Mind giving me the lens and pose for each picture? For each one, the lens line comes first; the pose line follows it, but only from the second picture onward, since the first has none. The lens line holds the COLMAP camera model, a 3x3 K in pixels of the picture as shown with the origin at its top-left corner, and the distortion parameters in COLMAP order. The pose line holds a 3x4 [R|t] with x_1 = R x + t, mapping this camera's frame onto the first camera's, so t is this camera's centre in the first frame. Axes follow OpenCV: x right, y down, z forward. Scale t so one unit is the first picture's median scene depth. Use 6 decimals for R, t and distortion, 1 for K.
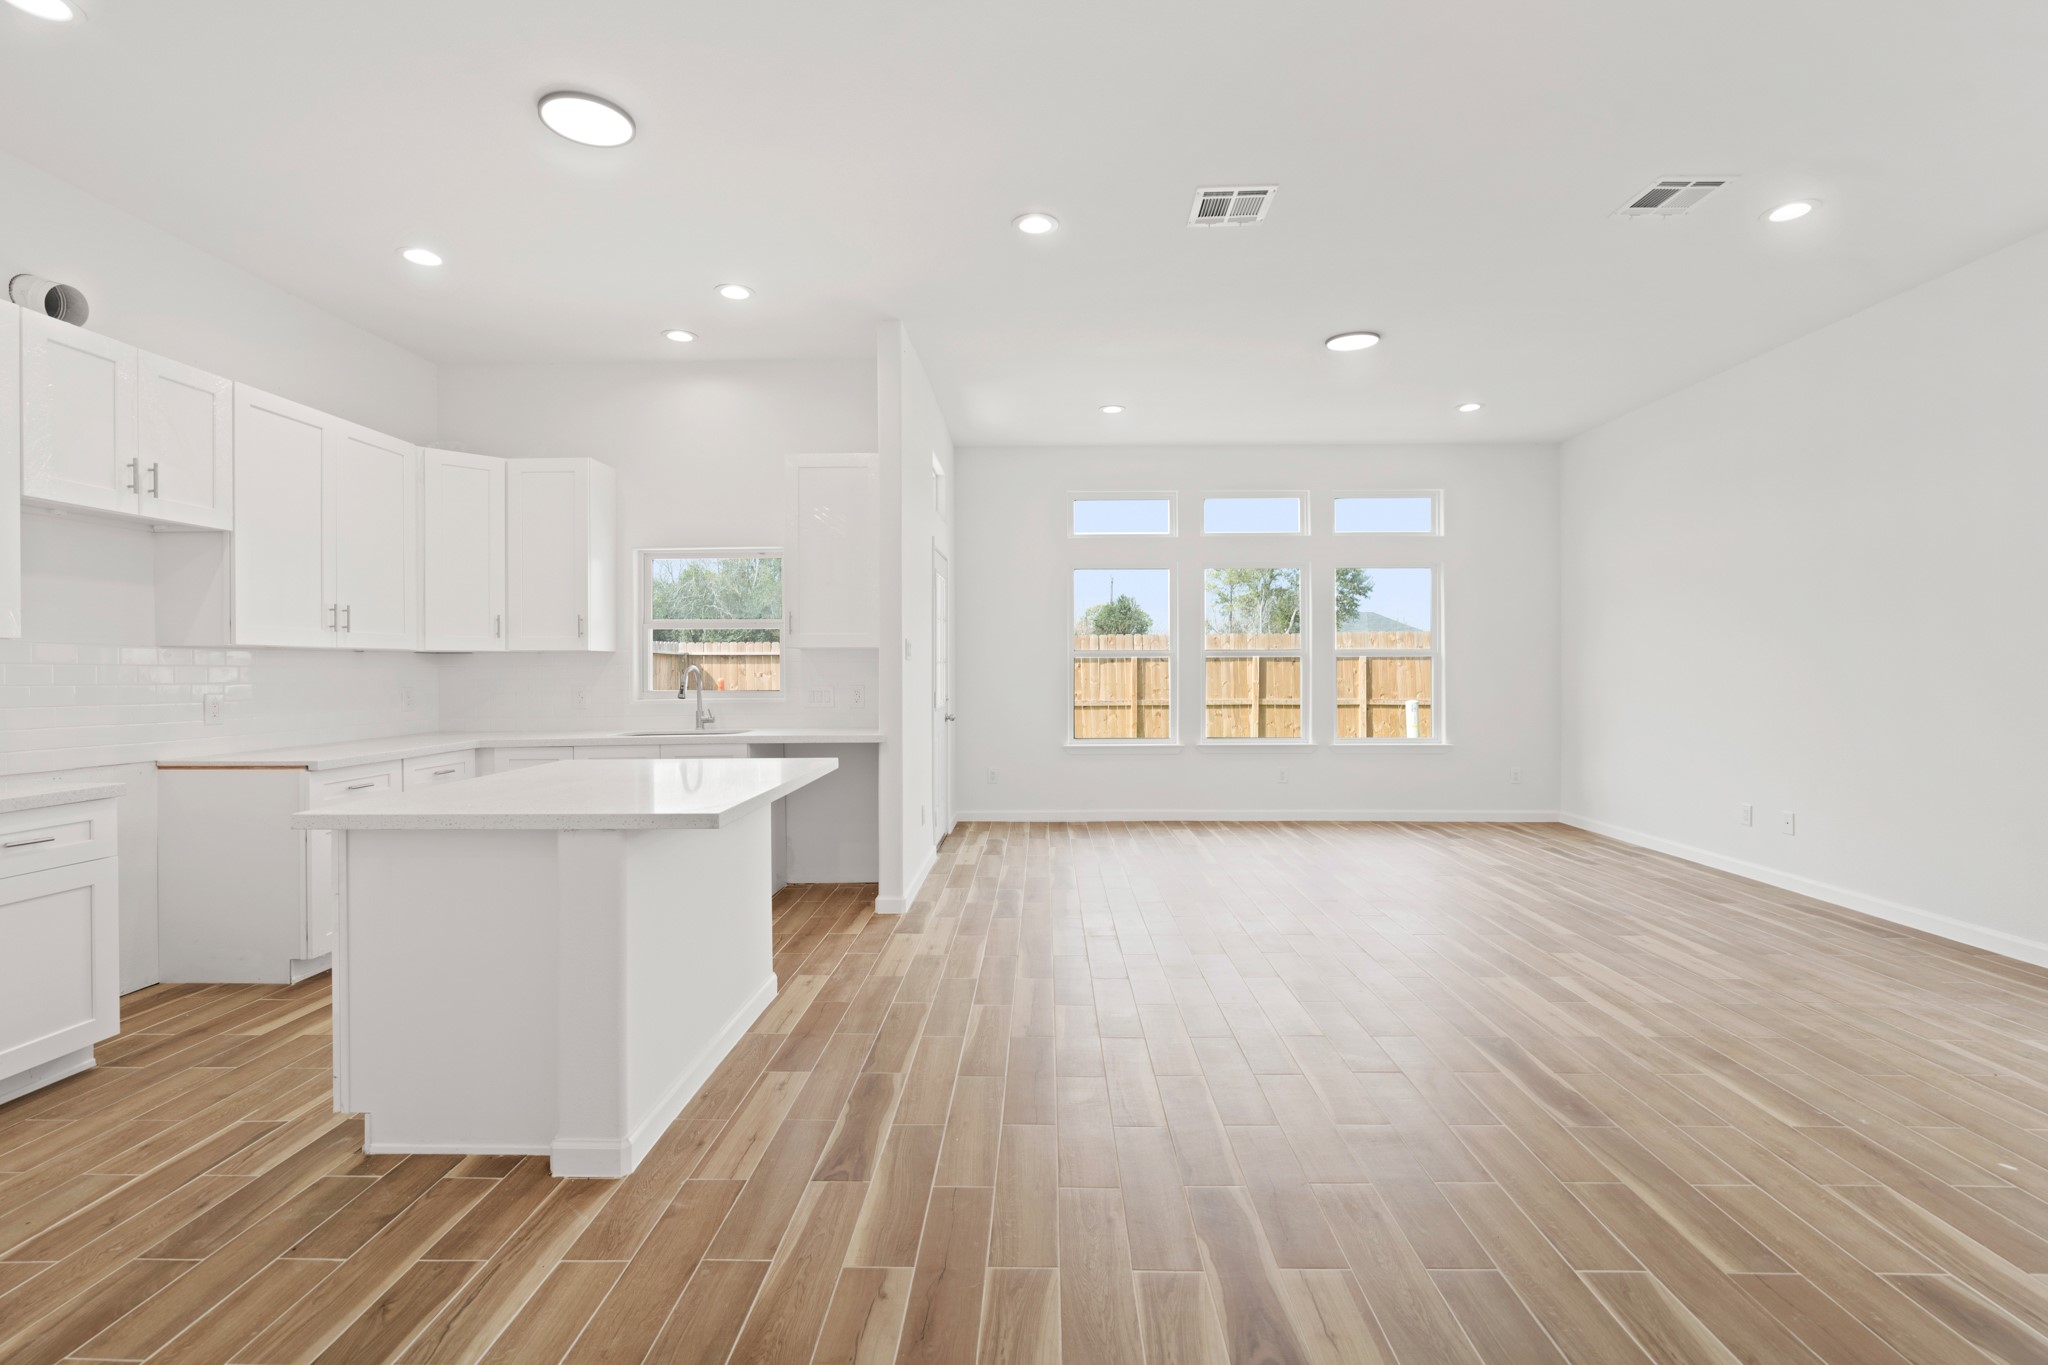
lens RADIAL K [[926.6, 0, 1021.3], [0, 926.6, 676.0], [0, 0, 1]] dist [-0.001358, 0.000462]
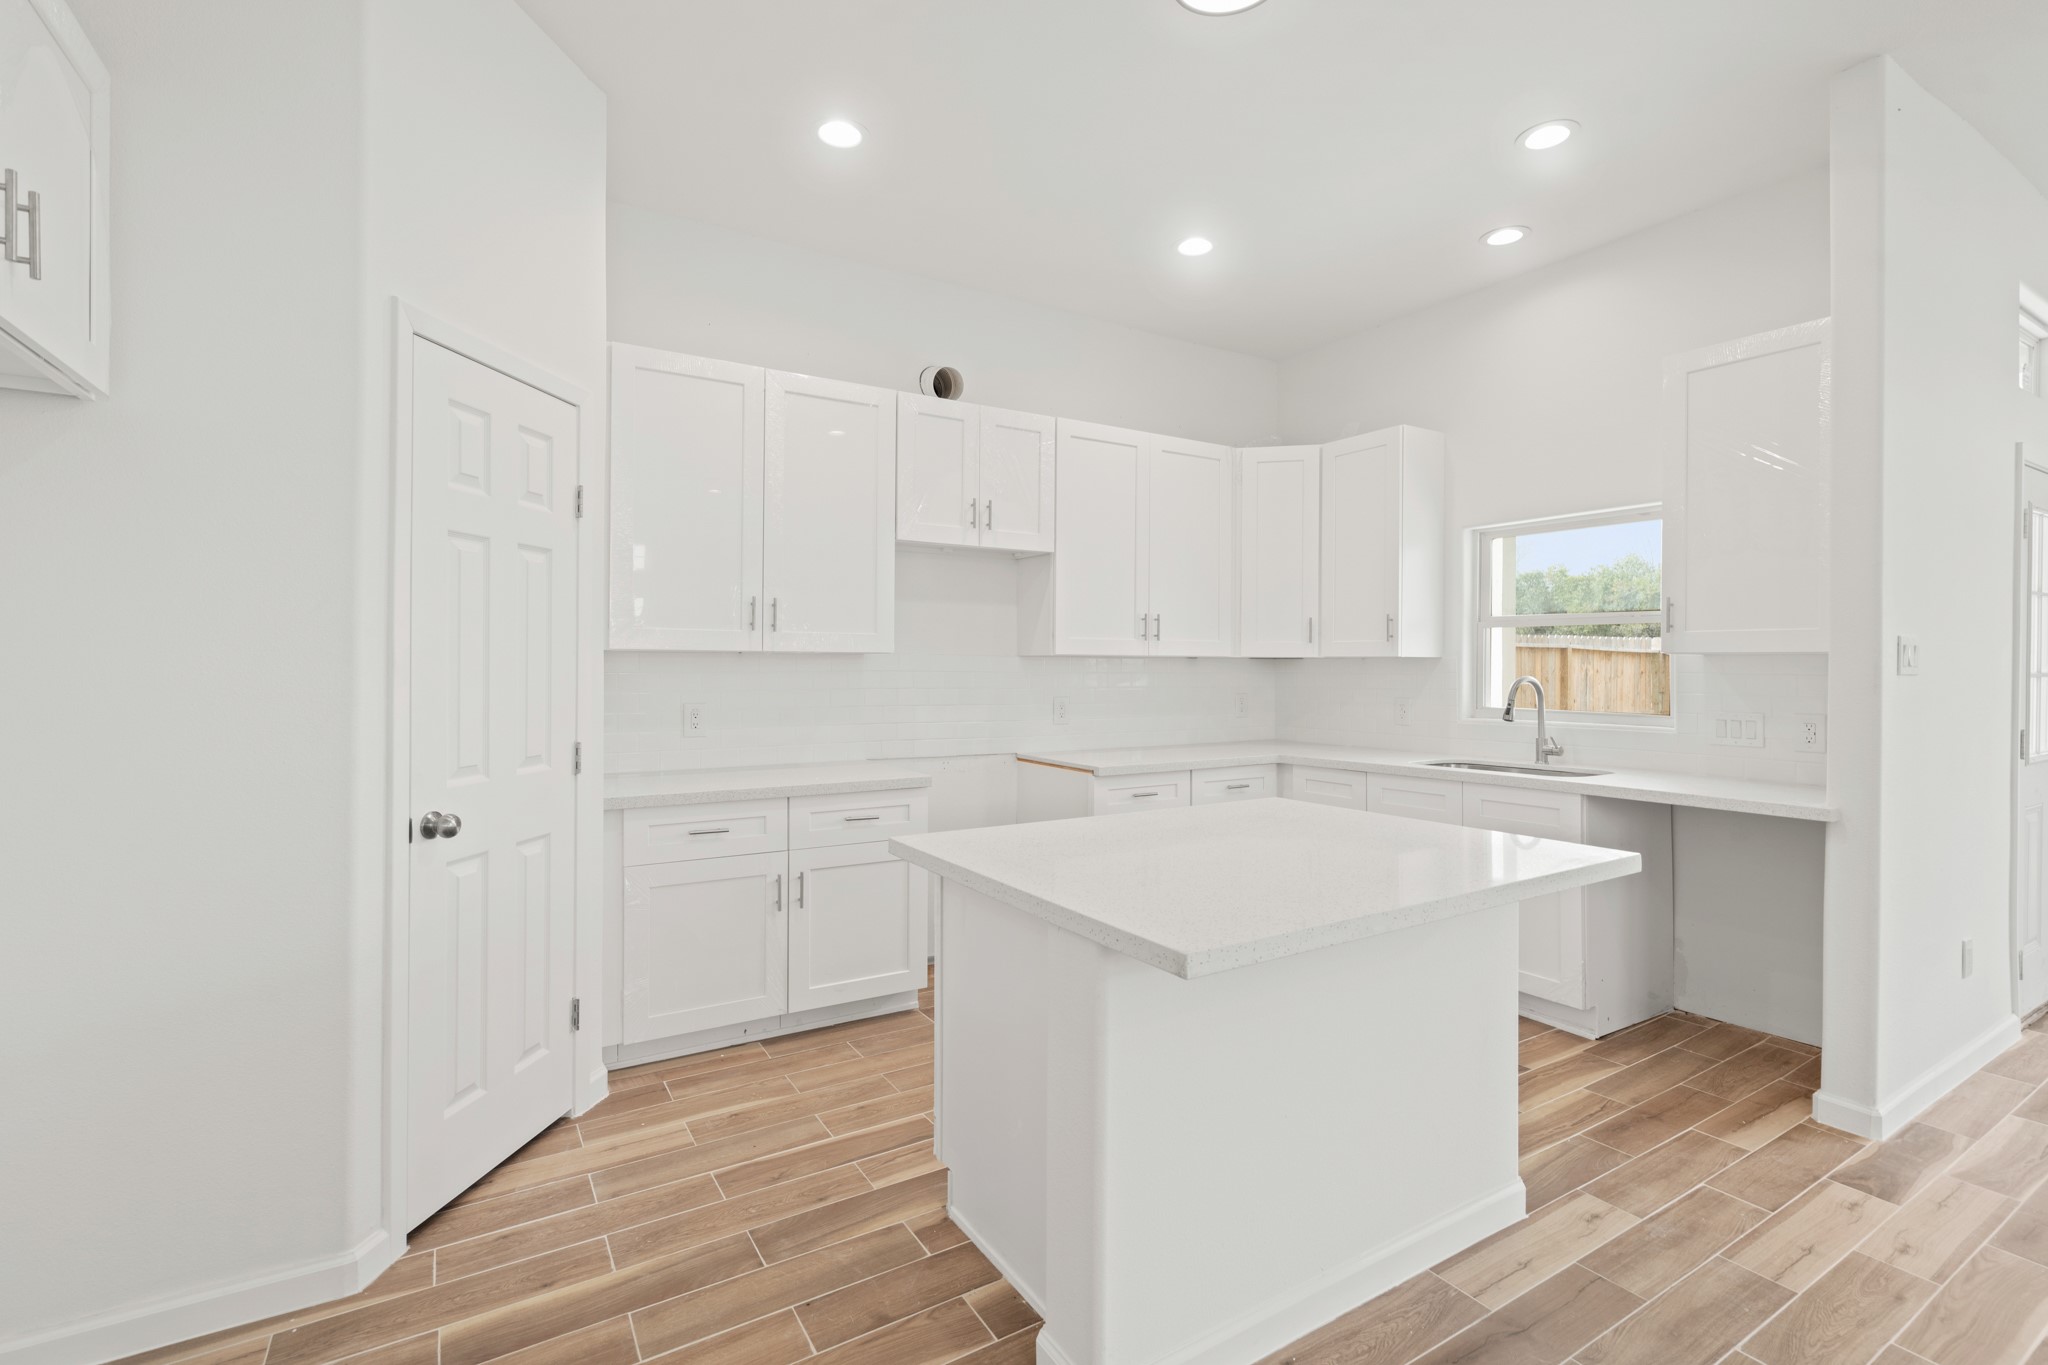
lens RADIAL K [[935.9, 0, 1024.3], [0, 935.9, 667.2], [0, 0, 1]] dist [-0.004093, 0.000627]
pose [[0.547385, 0.008411, -0.836839, 0.065685], [-0.013893, 0.999903, 0.000962, -0.018315], [0.836766, 0.011099, 0.547449, 0.334474]]
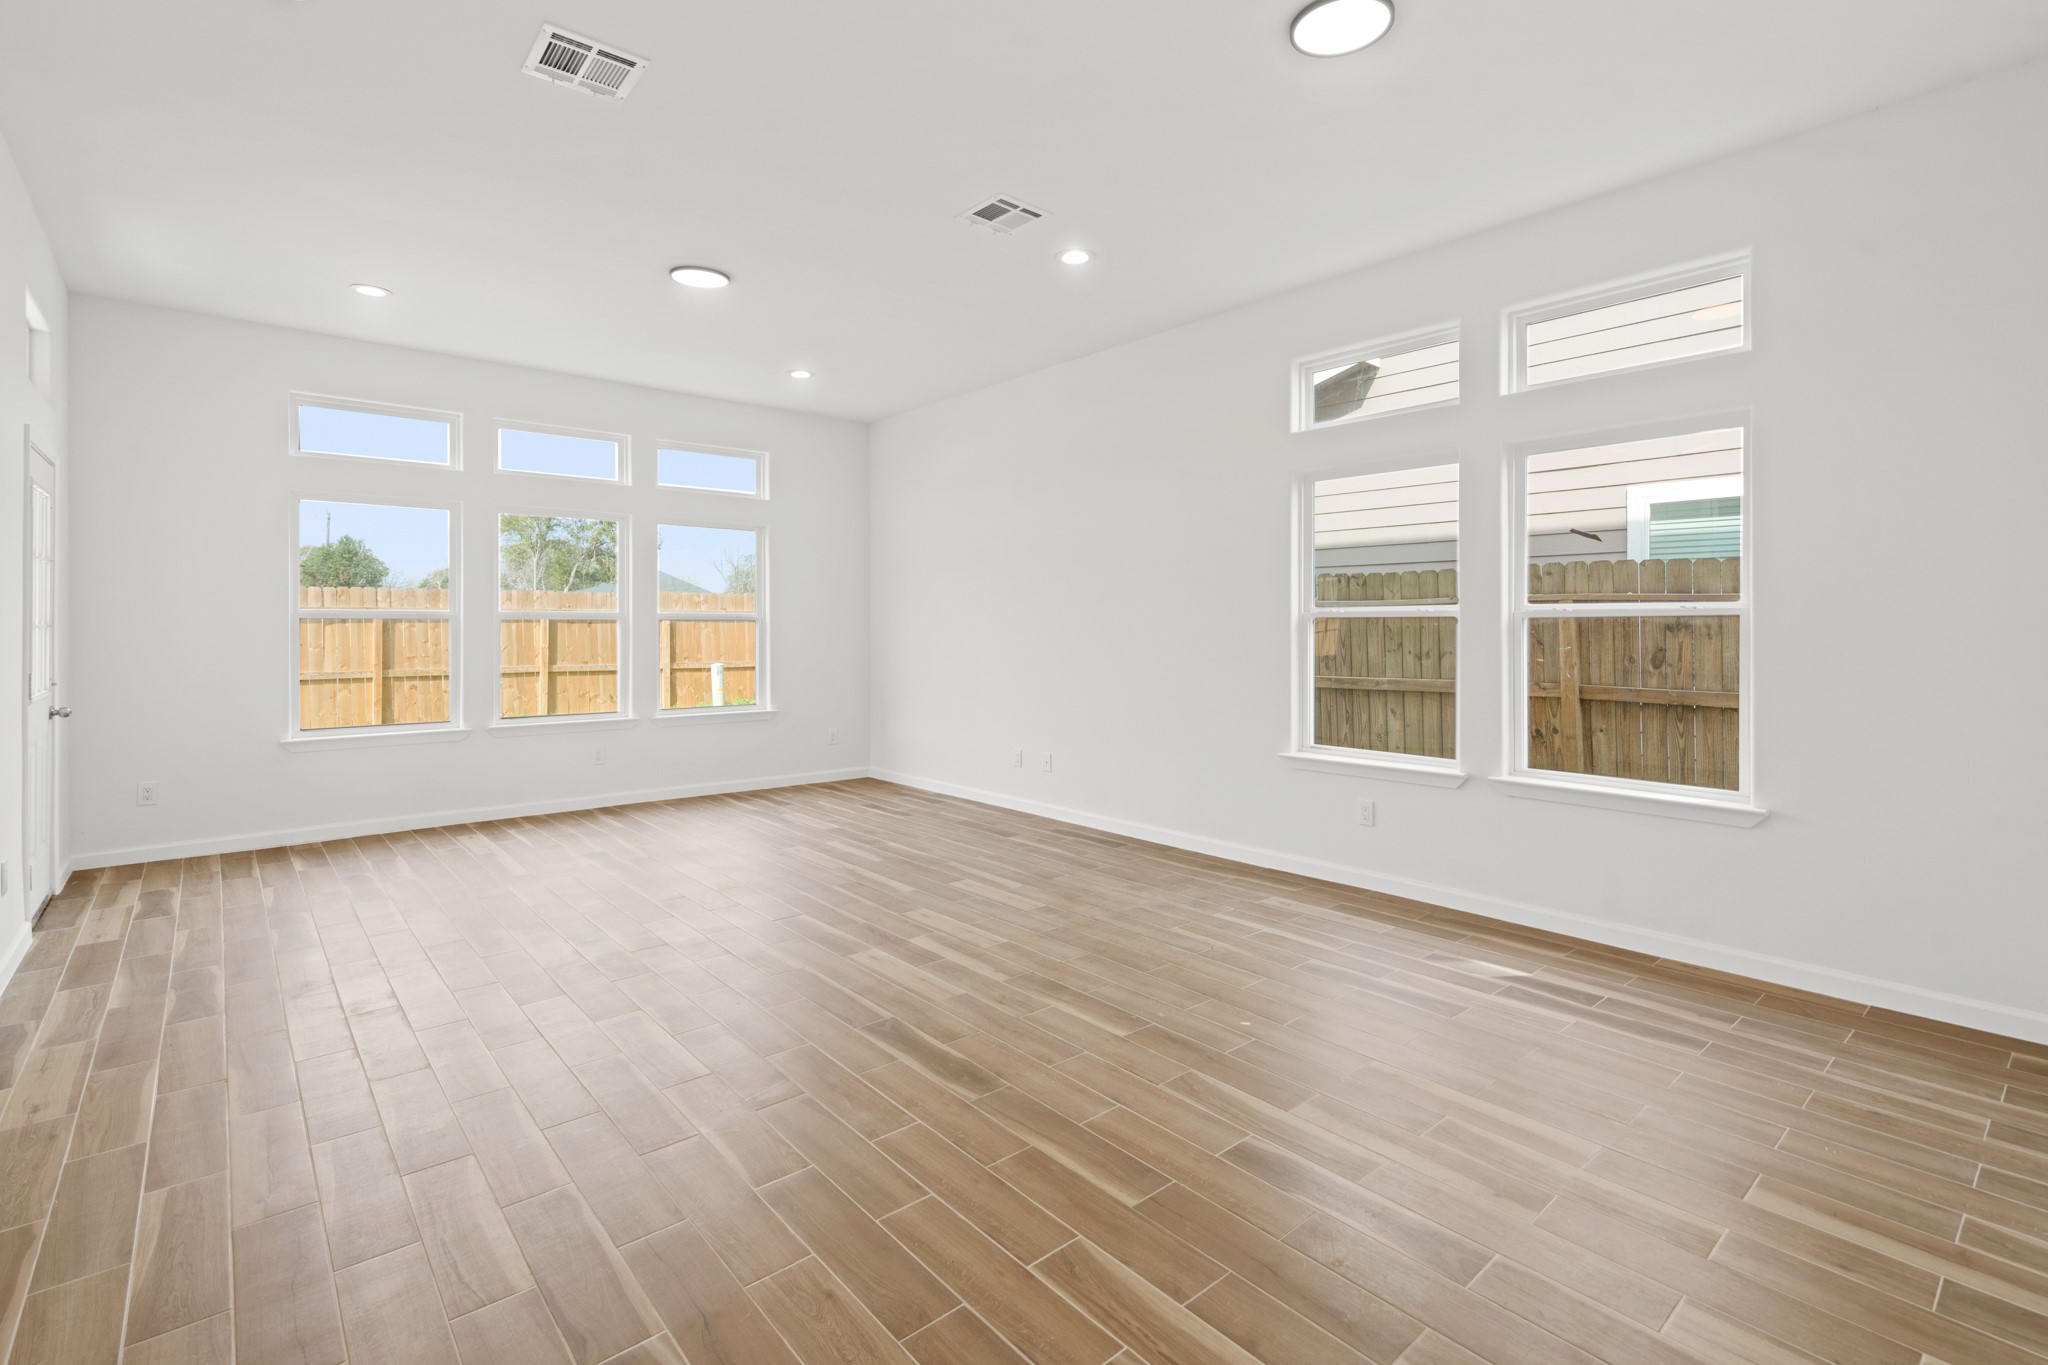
lens RADIAL K [[944.4, 0, 1027.9], [0, 944.4, 627.5], [0, 0, 1]] dist [-0.007444, 0.002112]
pose [[0.739259, 0.003183, 0.673414, -0.033991], [0.002835, 0.999965, -0.007838, -0.011092], [-0.673415, 0.007703, 0.739224, 0.126844]]
